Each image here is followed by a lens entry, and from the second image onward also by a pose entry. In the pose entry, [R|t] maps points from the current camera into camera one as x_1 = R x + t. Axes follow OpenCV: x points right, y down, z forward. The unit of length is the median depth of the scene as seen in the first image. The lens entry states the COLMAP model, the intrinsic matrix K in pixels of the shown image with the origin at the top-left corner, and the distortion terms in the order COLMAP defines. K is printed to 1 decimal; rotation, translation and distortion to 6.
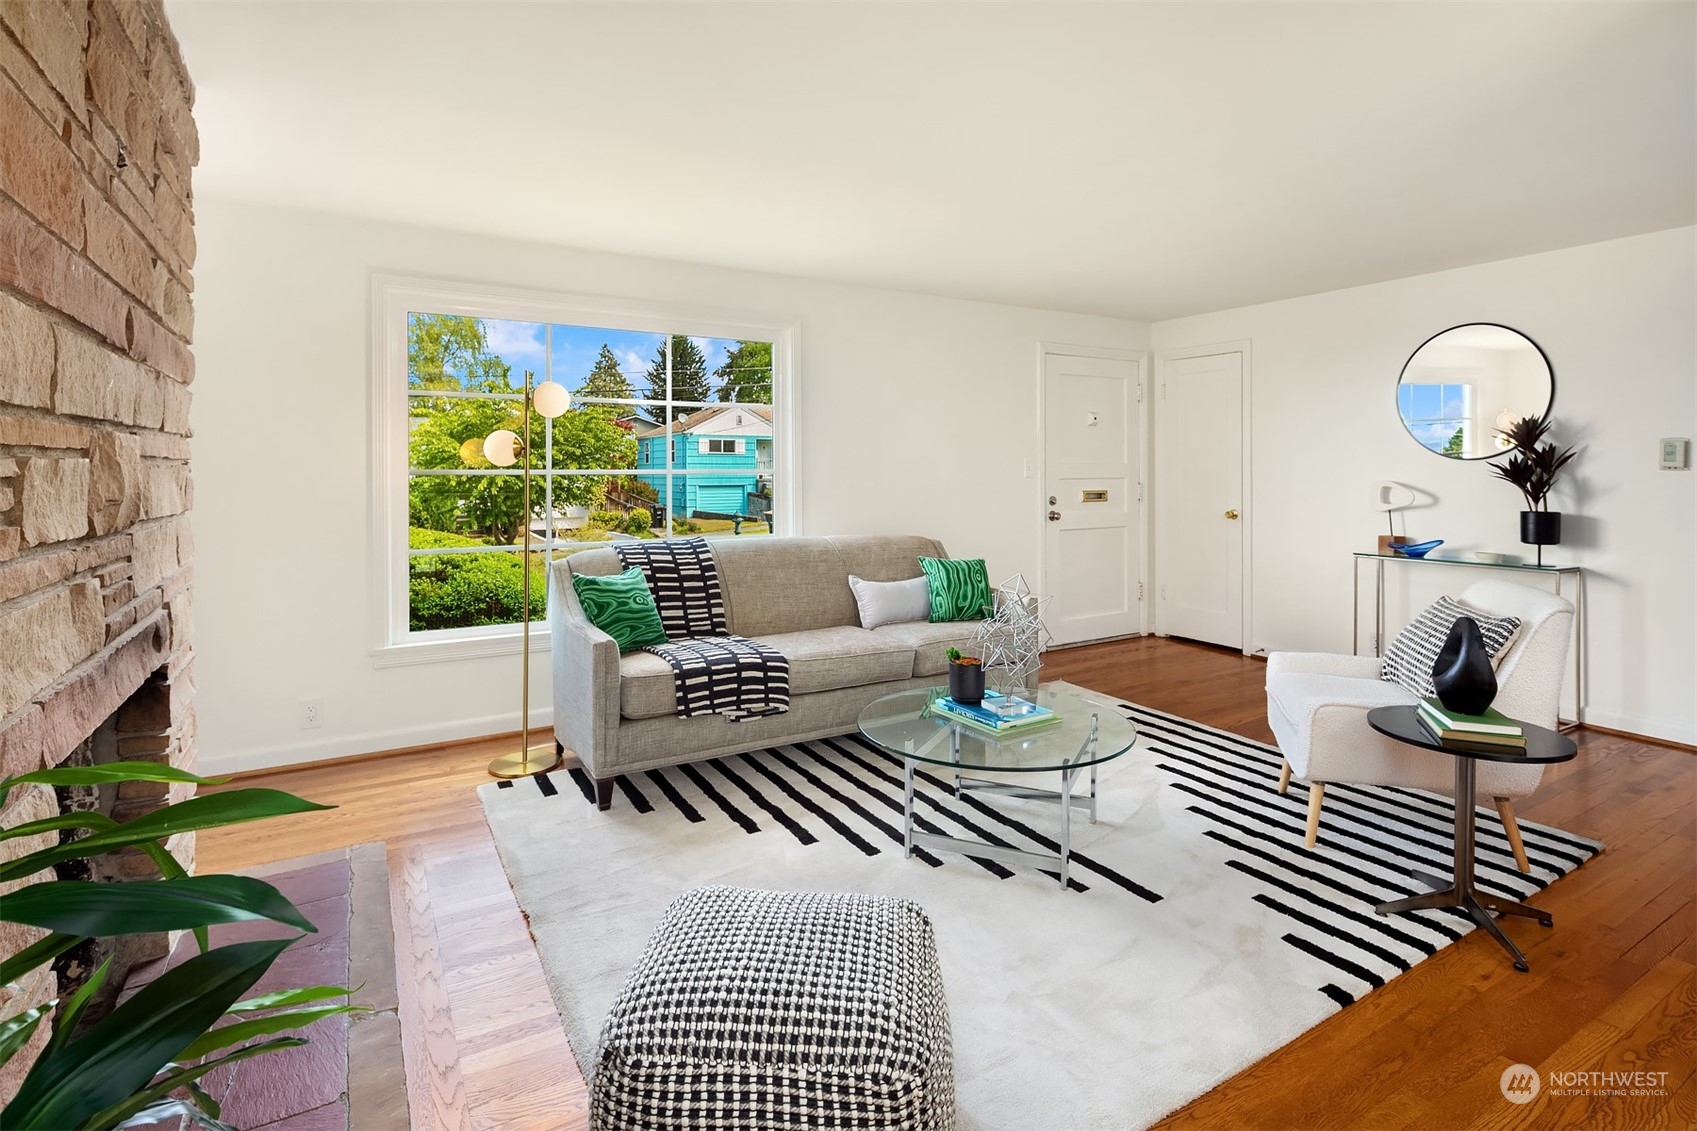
lens RADIAL K [[820.9, 0, 849.9], [0, 820.9, 476.3], [0, 0, 1]] dist [0.001115, -0.002287]
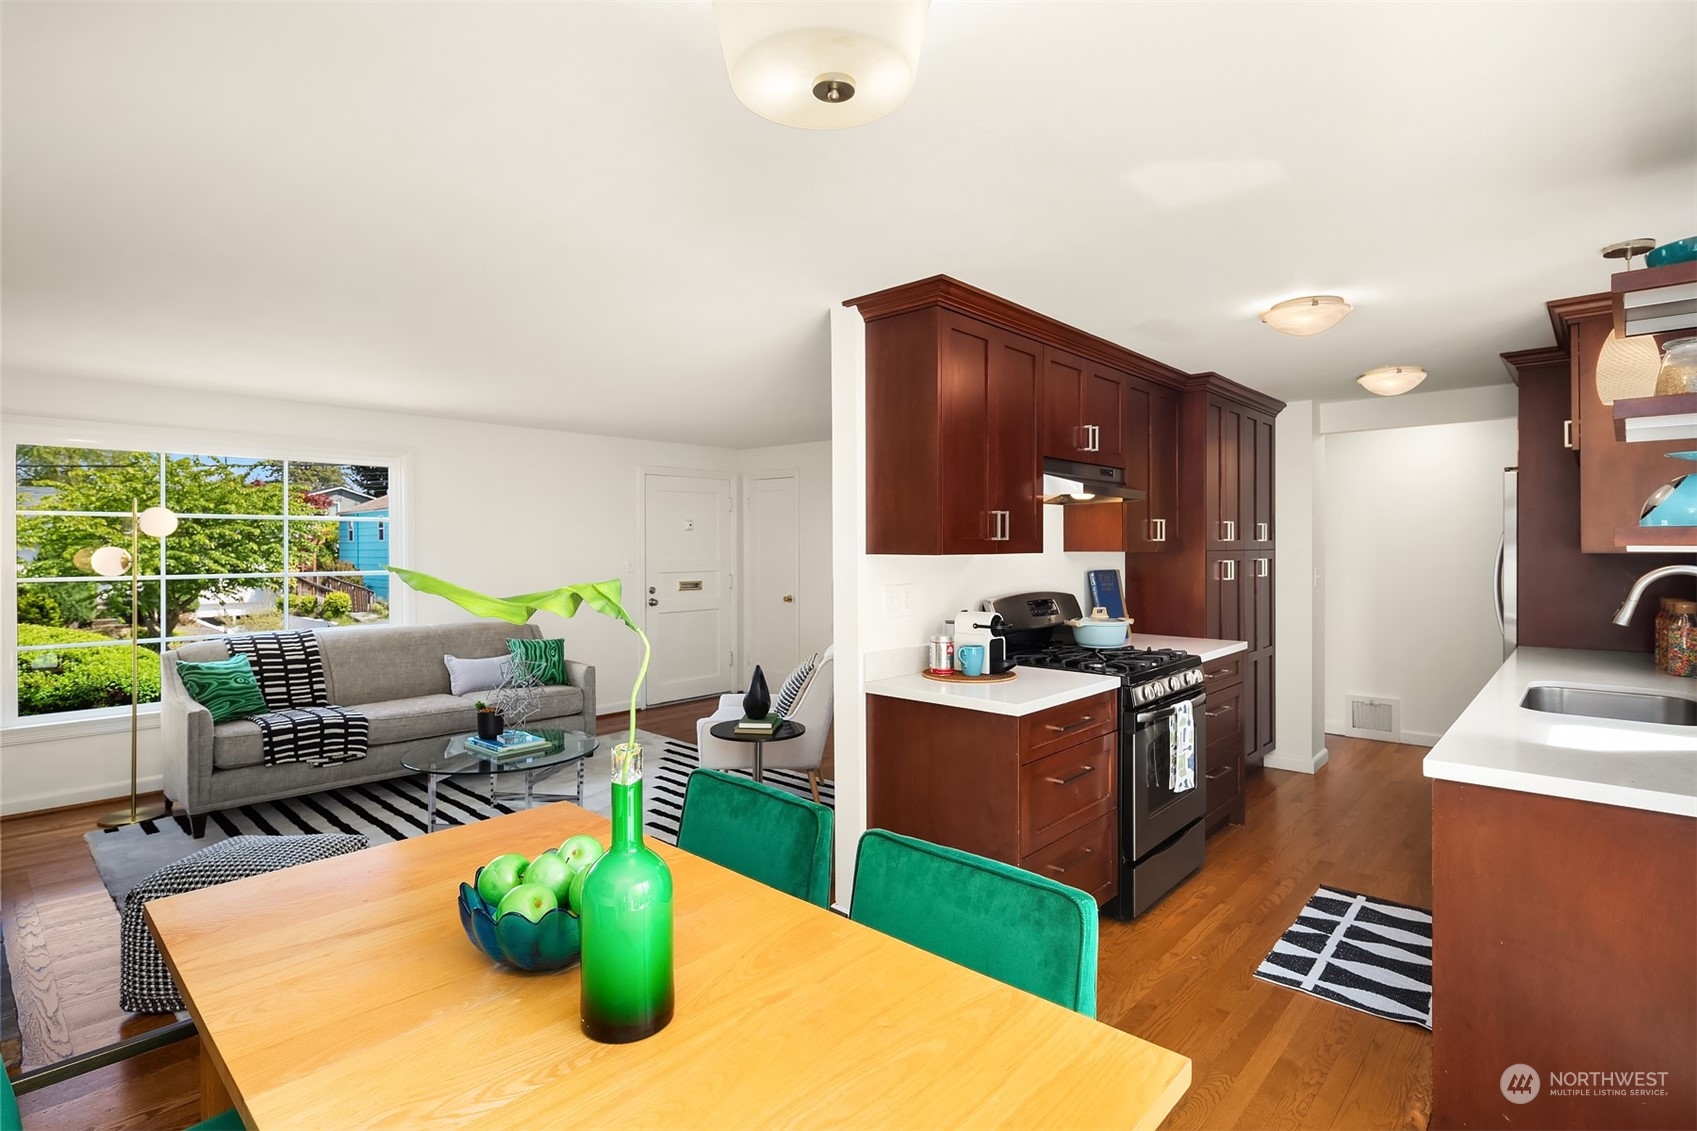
lens RADIAL K [[820.9, 0, 850.0], [0, 820.9, 558.0], [0, 0, 1]] dist [0.001115, -0.002287]
pose [[0.957528, -0.002838, 0.288328, 0.271867], [0.000639, 0.999970, 0.007719, -0.046536], [-0.288341, -0.007207, 0.957501, -0.473370]]
